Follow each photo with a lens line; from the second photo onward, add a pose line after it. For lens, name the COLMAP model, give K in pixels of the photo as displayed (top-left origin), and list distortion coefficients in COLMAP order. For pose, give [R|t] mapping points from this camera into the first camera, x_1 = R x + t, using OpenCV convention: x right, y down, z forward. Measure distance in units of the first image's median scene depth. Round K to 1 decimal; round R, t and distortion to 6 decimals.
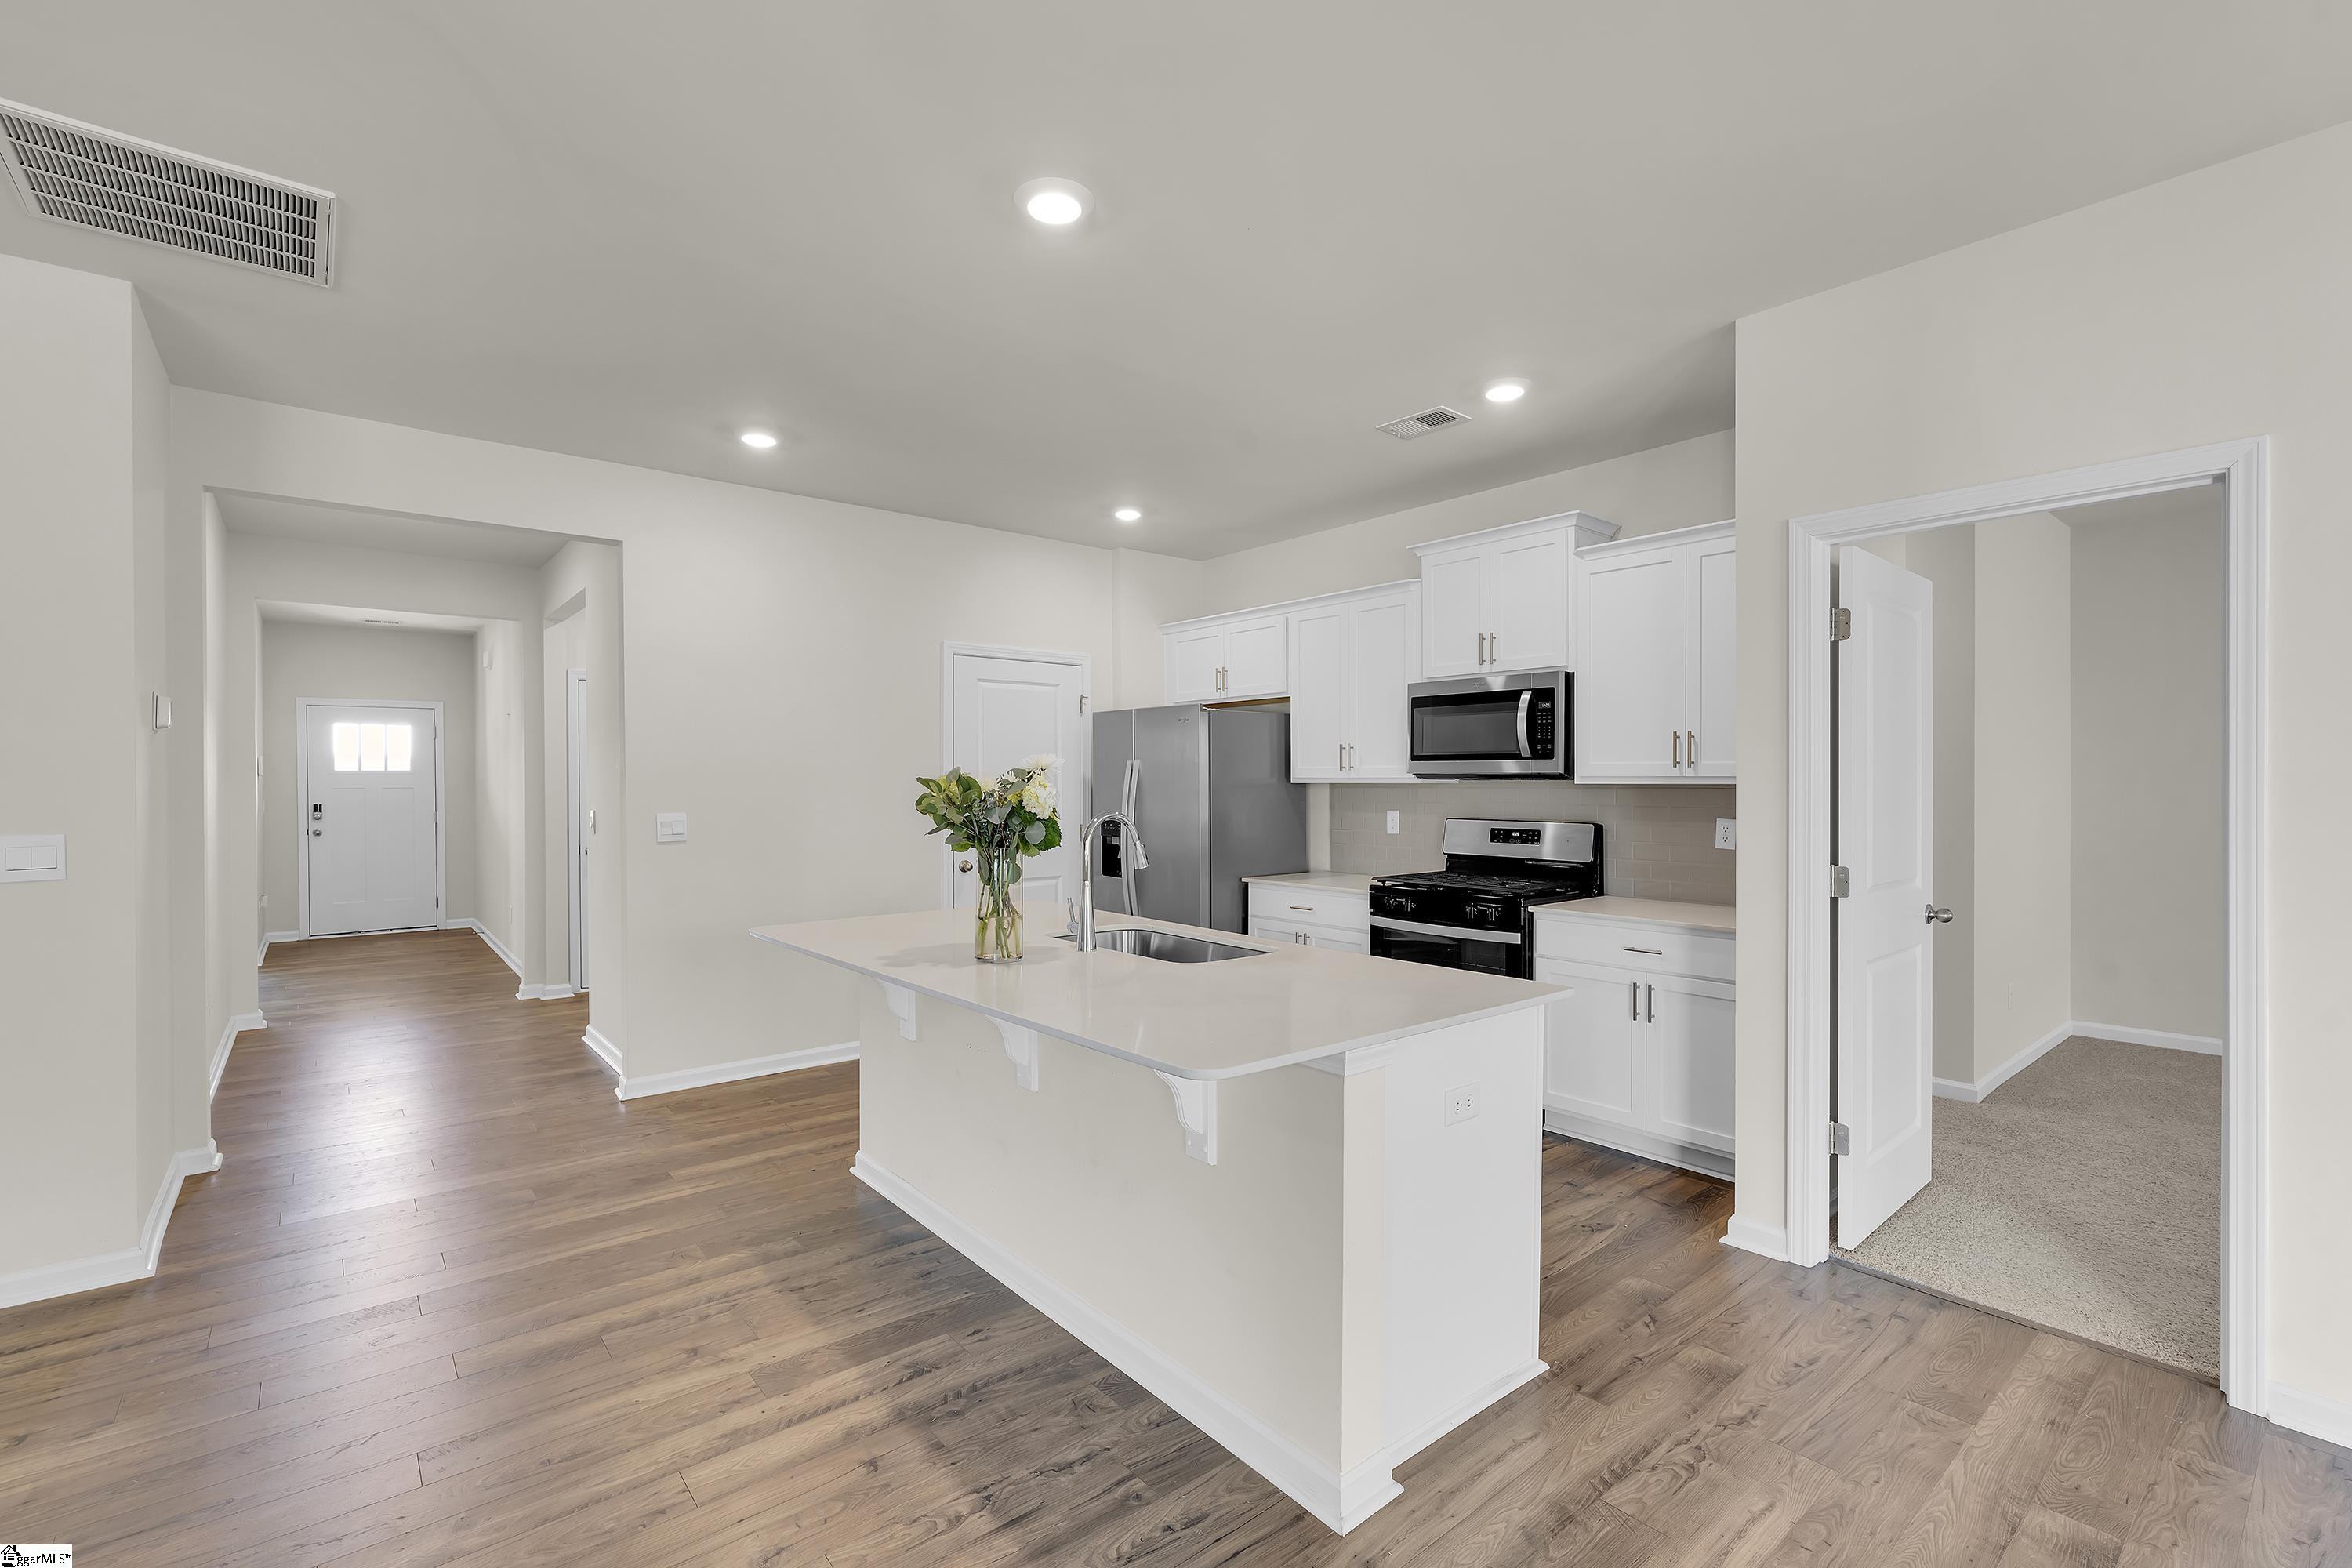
lens RADIAL K [[1025.7, 0, 1175.3], [0, 1025.7, 788.5], [0, 0, 1]] dist [-0.001442, -0.000931]
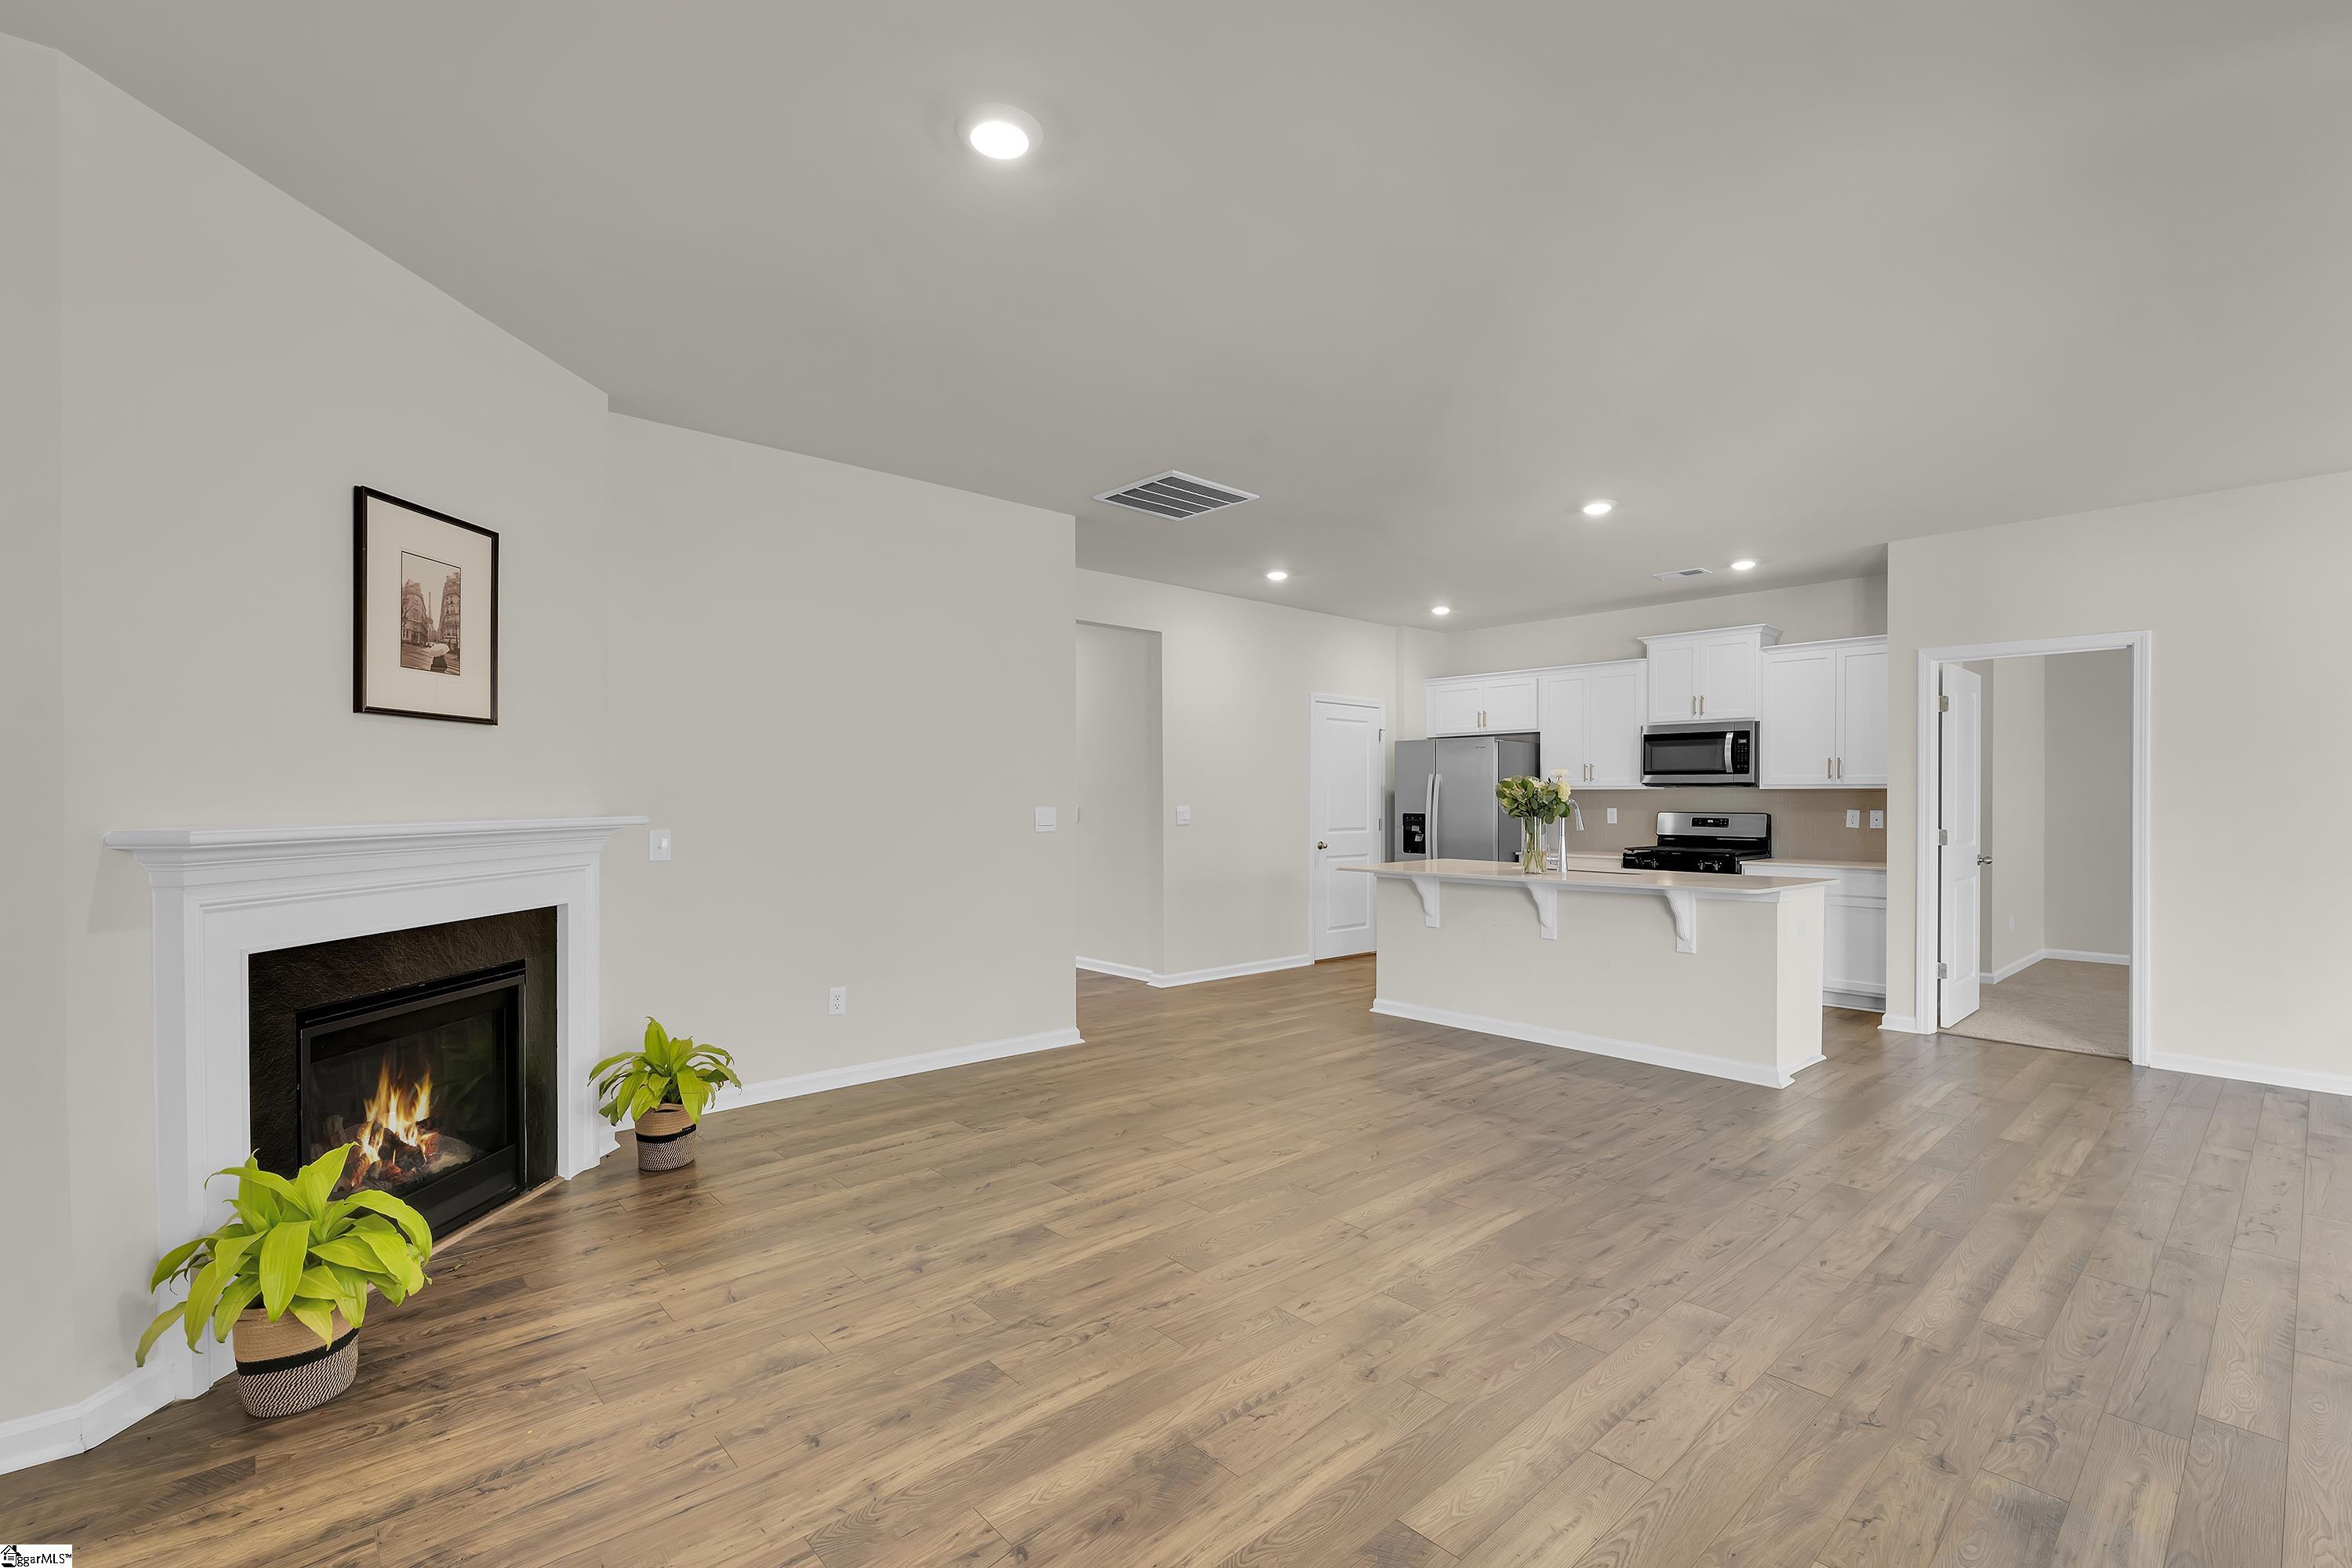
lens RADIAL K [[1027.0, 0, 1175.3], [0, 1027.0, 805.3], [0, 0, 1]] dist [-0.012928, -0.000201]
pose [[0.999110, 0.007157, 0.041560, -0.613256], [-0.006948, 0.999962, -0.005172, 0.036453], [-0.041596, 0.004878, 0.999123, -0.600253]]
